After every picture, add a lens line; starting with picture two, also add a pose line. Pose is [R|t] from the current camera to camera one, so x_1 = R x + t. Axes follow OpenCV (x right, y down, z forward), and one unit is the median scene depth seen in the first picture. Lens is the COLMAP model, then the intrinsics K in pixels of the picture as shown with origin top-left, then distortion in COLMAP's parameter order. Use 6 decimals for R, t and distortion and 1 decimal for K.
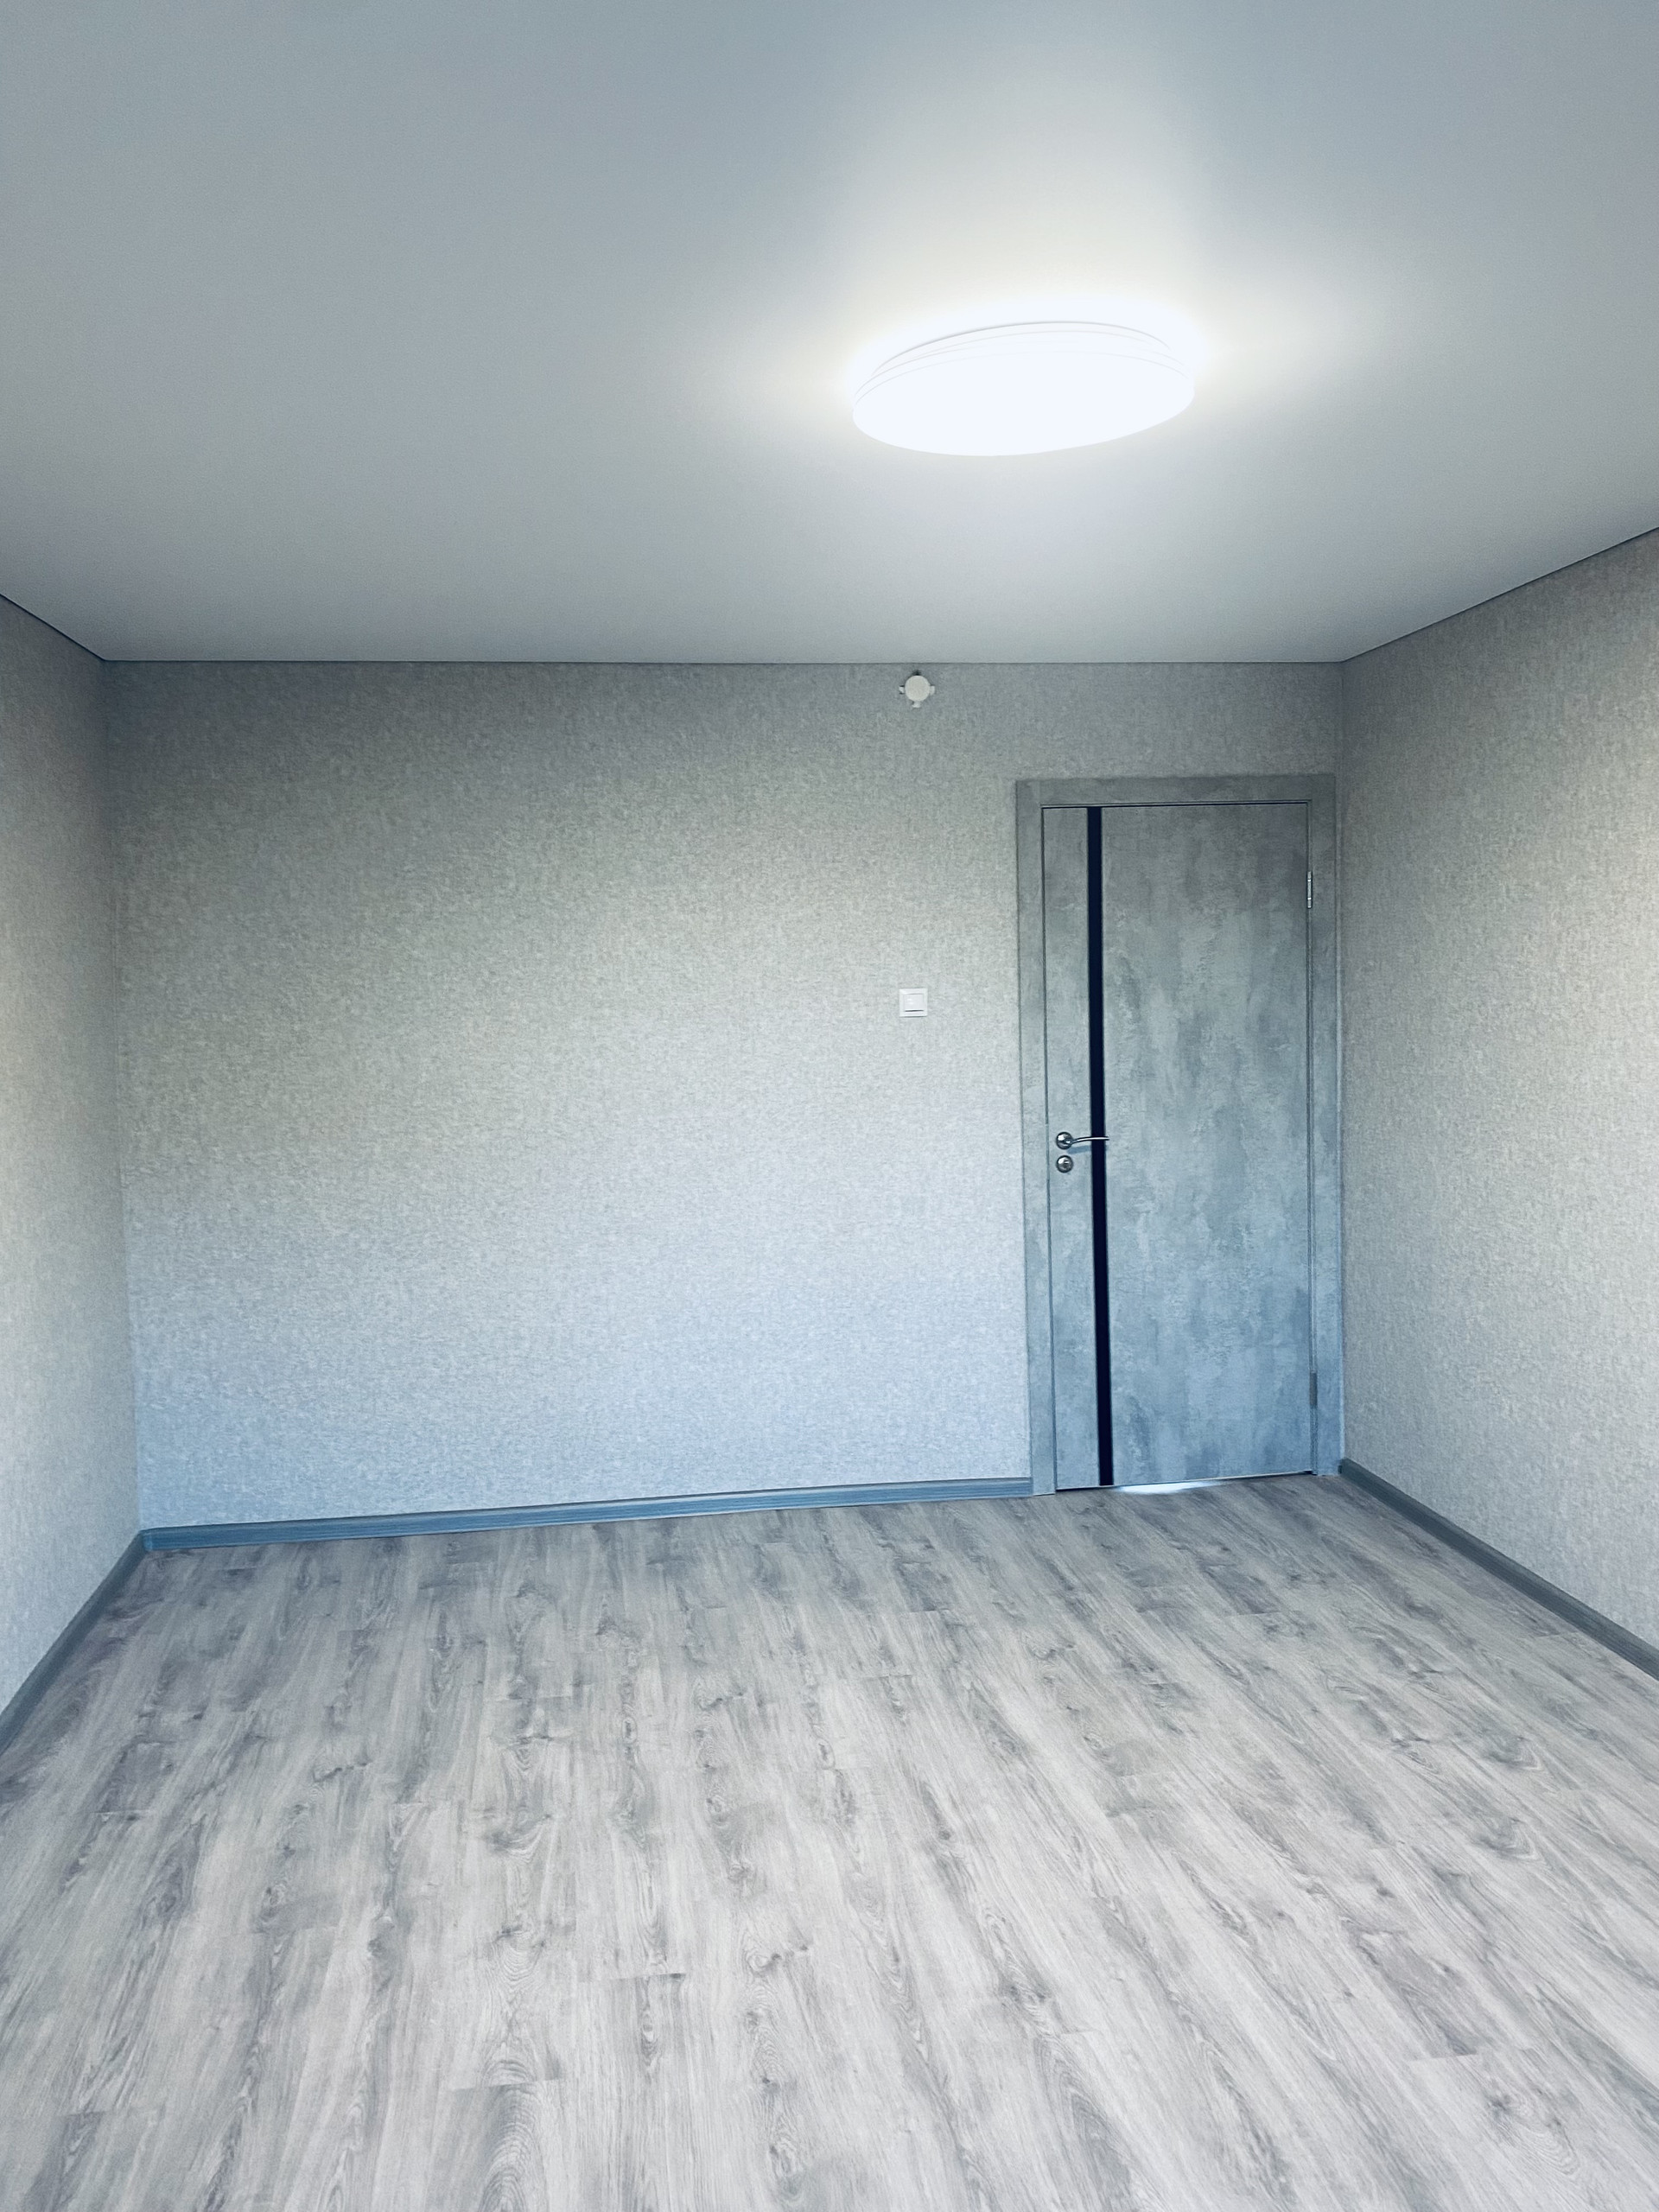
lens RADIAL K [[1704.3, 0, 792.5], [0, 1704.3, 1076.3], [0, 0, 1]] dist [0.014723, -0.003331]
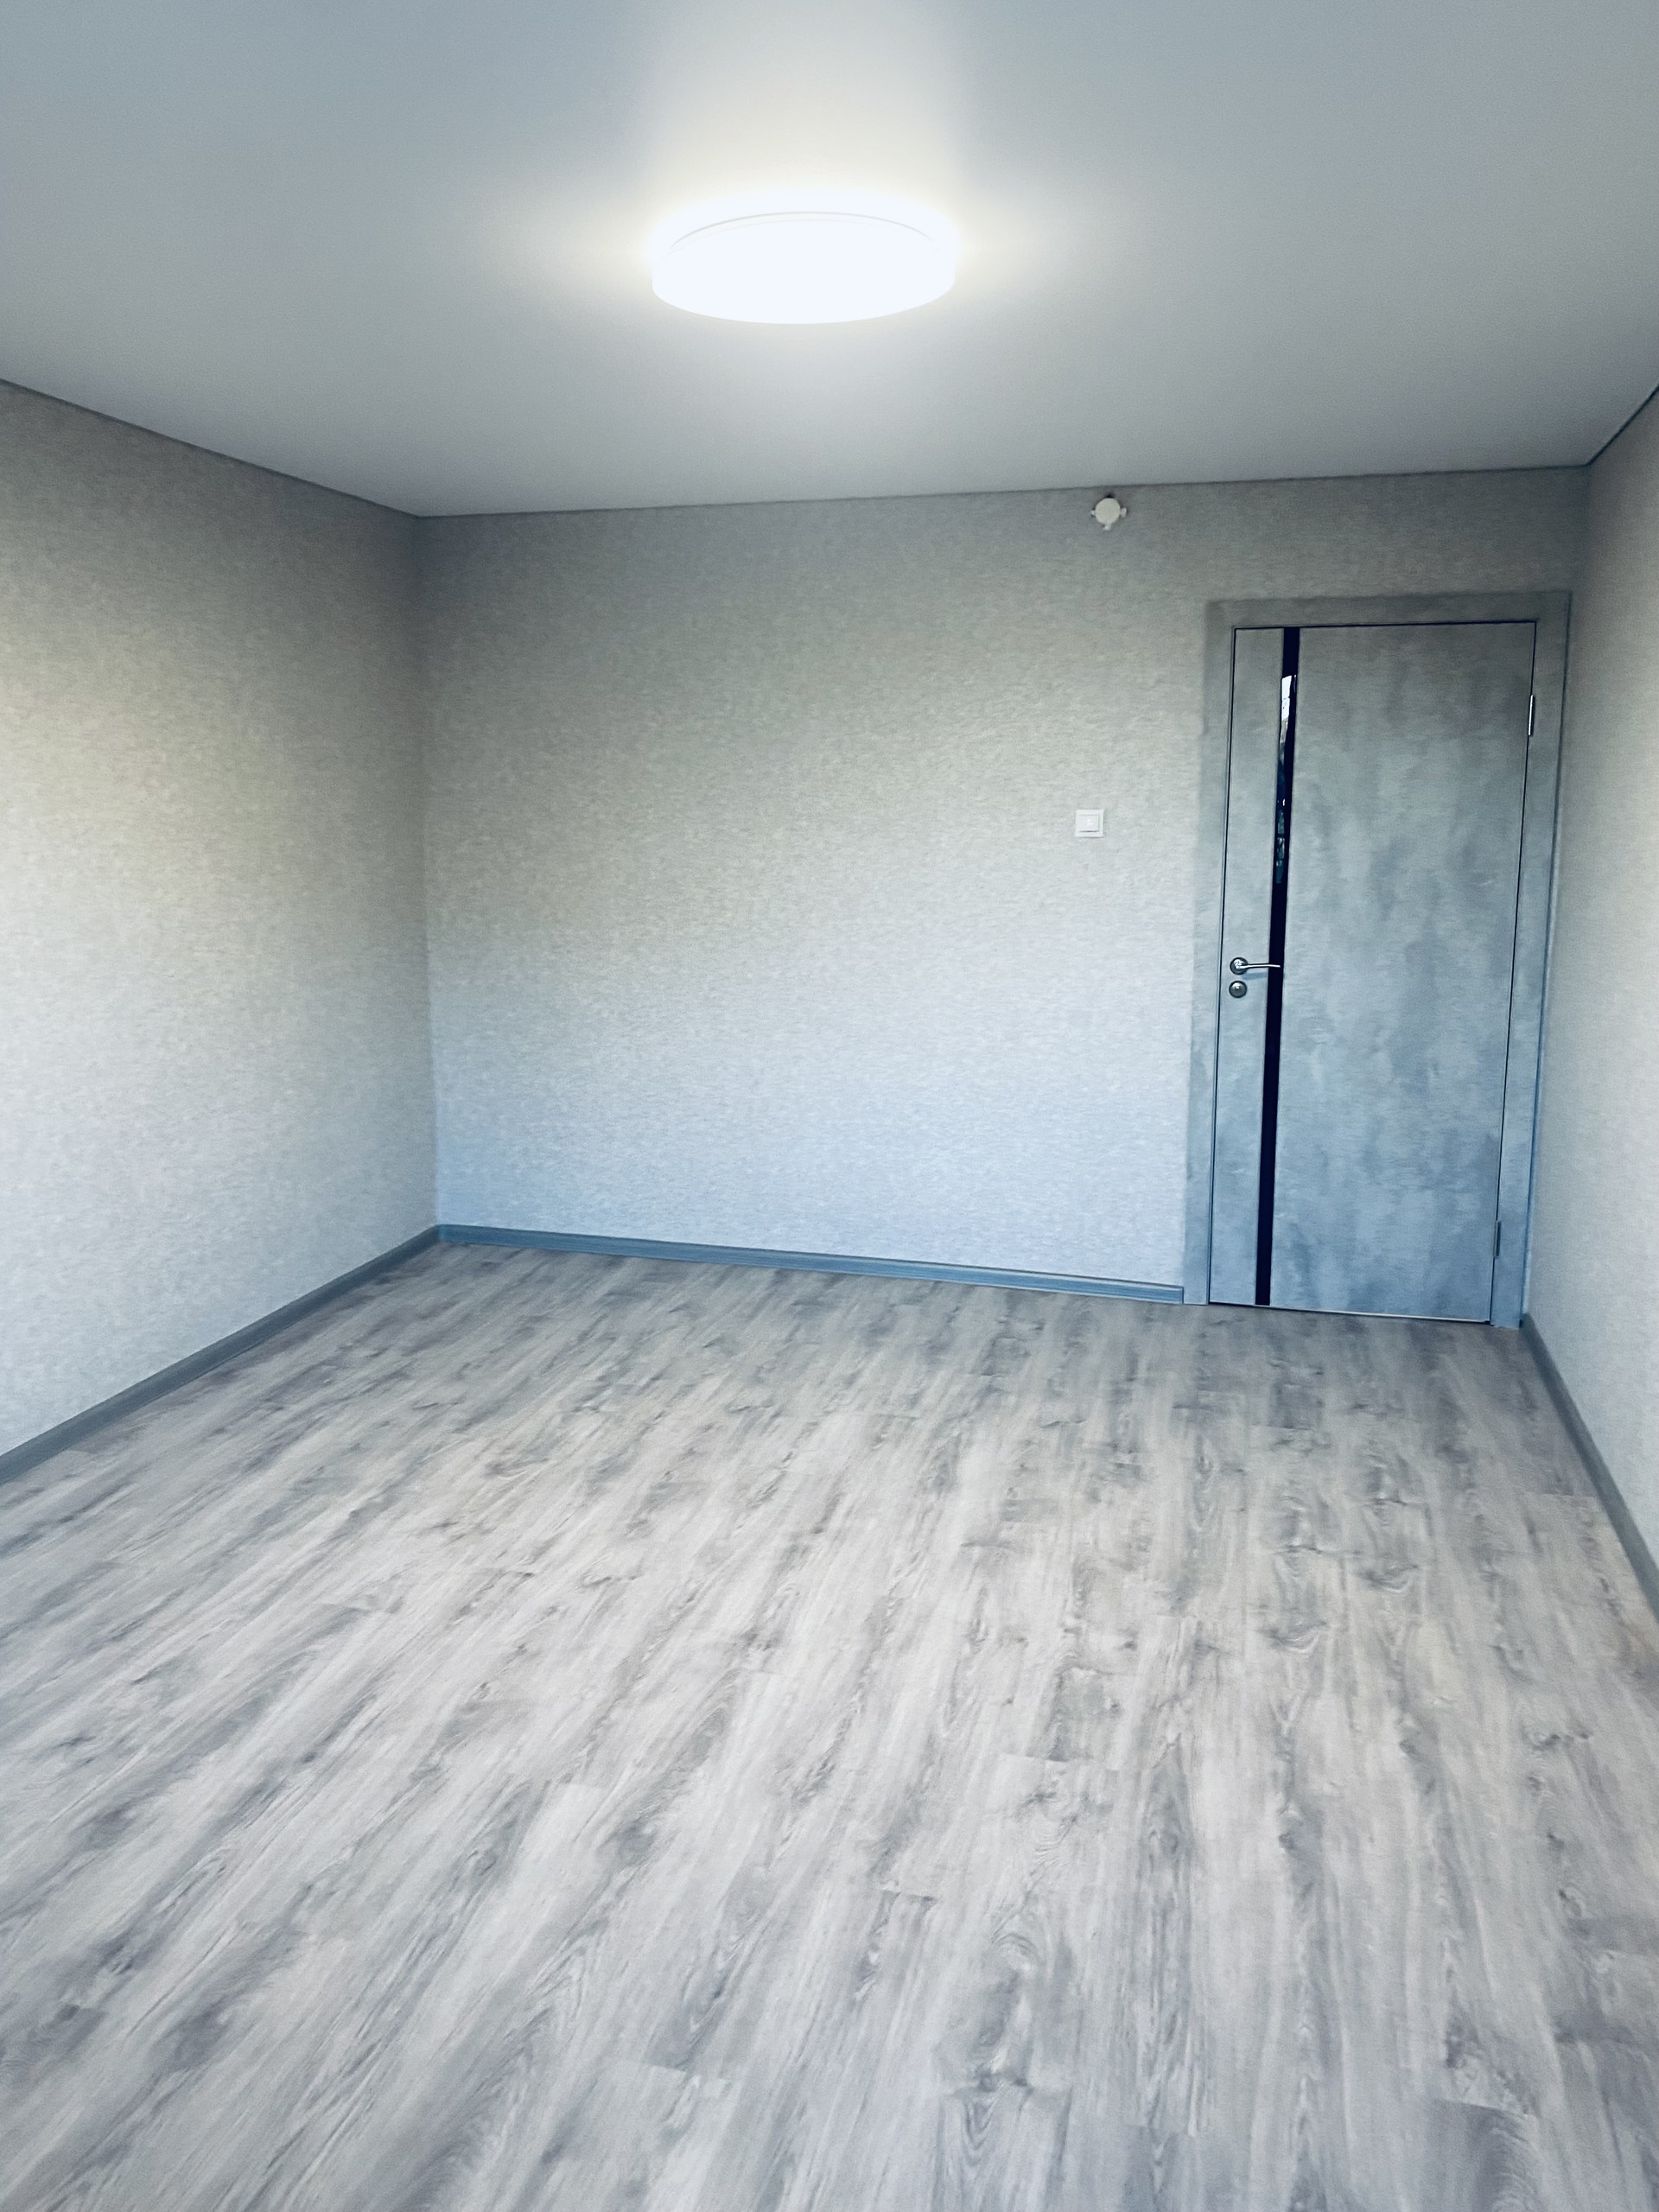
lens RADIAL K [[1685.4, 0, 797.4], [0, 1685.4, 1067.3], [0, 0, 1]] dist [0.087462, -0.149588]
pose [[0.920913, 0.087885, -0.379731, 0.399865], [-0.047710, 0.992339, 0.113961, -0.006499], [0.386837, -0.086831, 0.918051, -0.044796]]
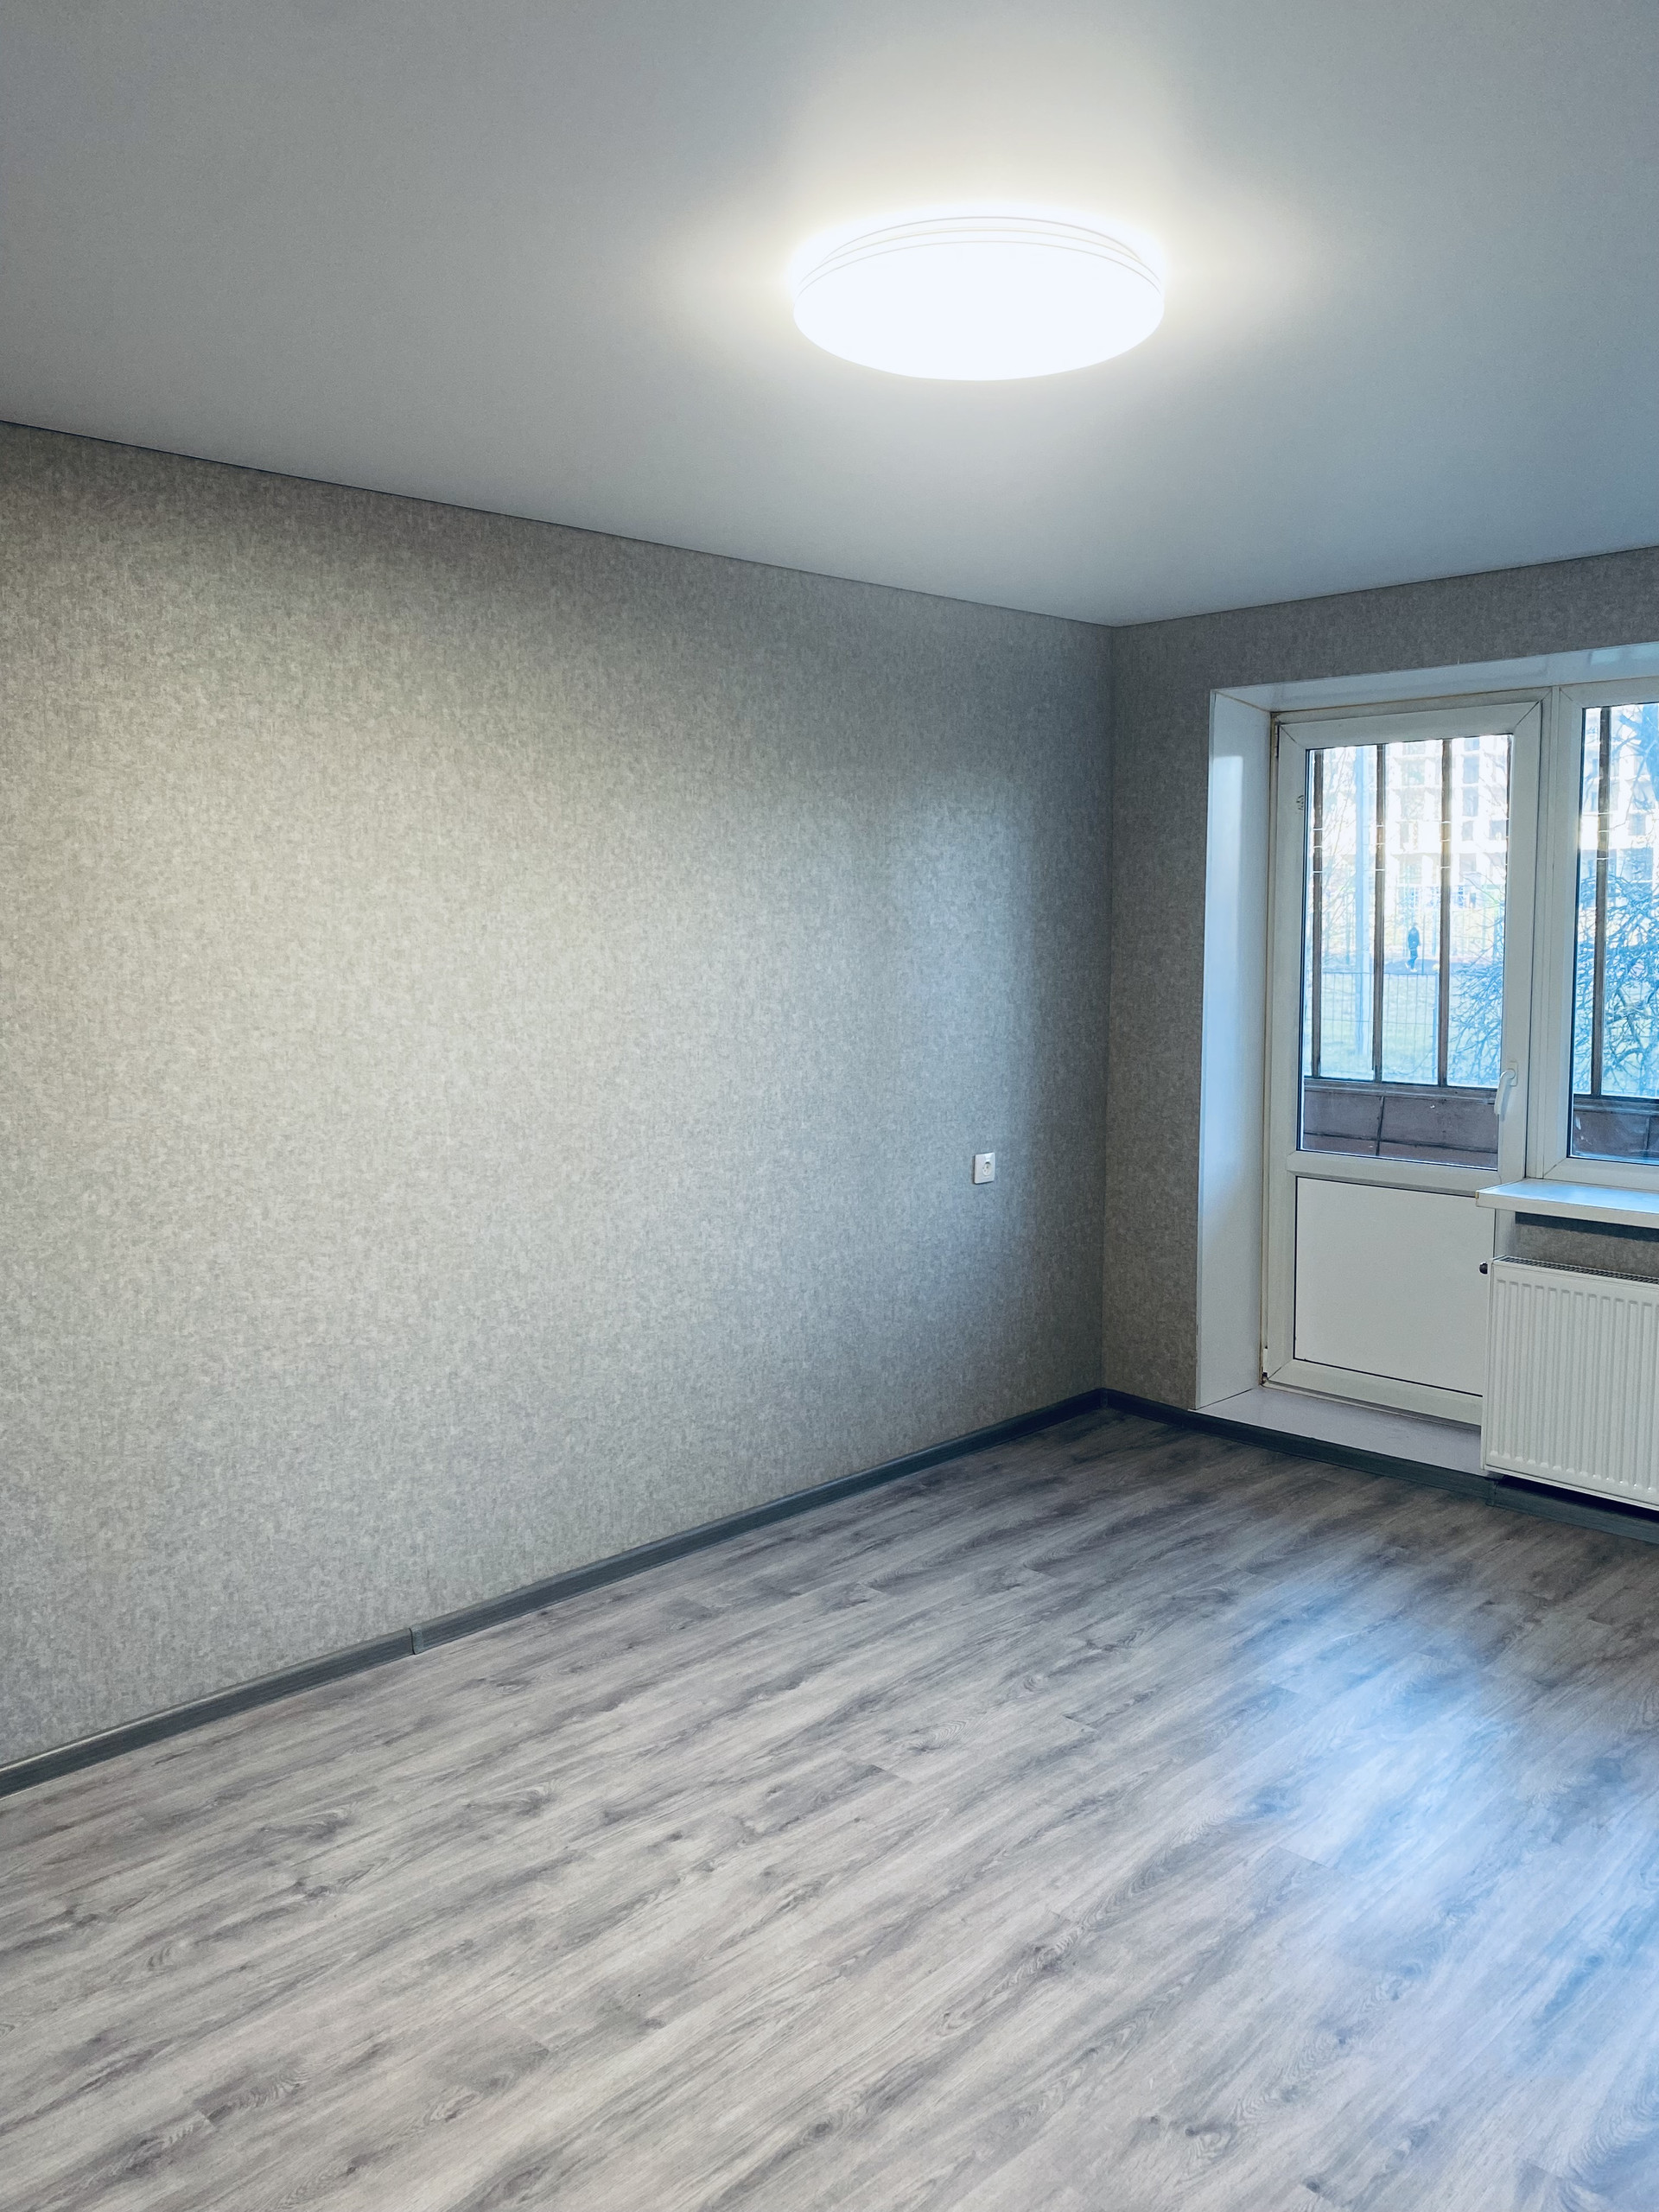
lens RADIAL K [[1688.0, 0, 829.5], [0, 1688.0, 1106.0], [0, 0, 1]] dist [0.007281, 0.001189]
pose [[-0.603700, -0.060802, 0.794890, -0.369063], [0.071529, 0.988935, 0.129969, -0.062363], [-0.793996, 0.135320, -0.592671, 1.103597]]
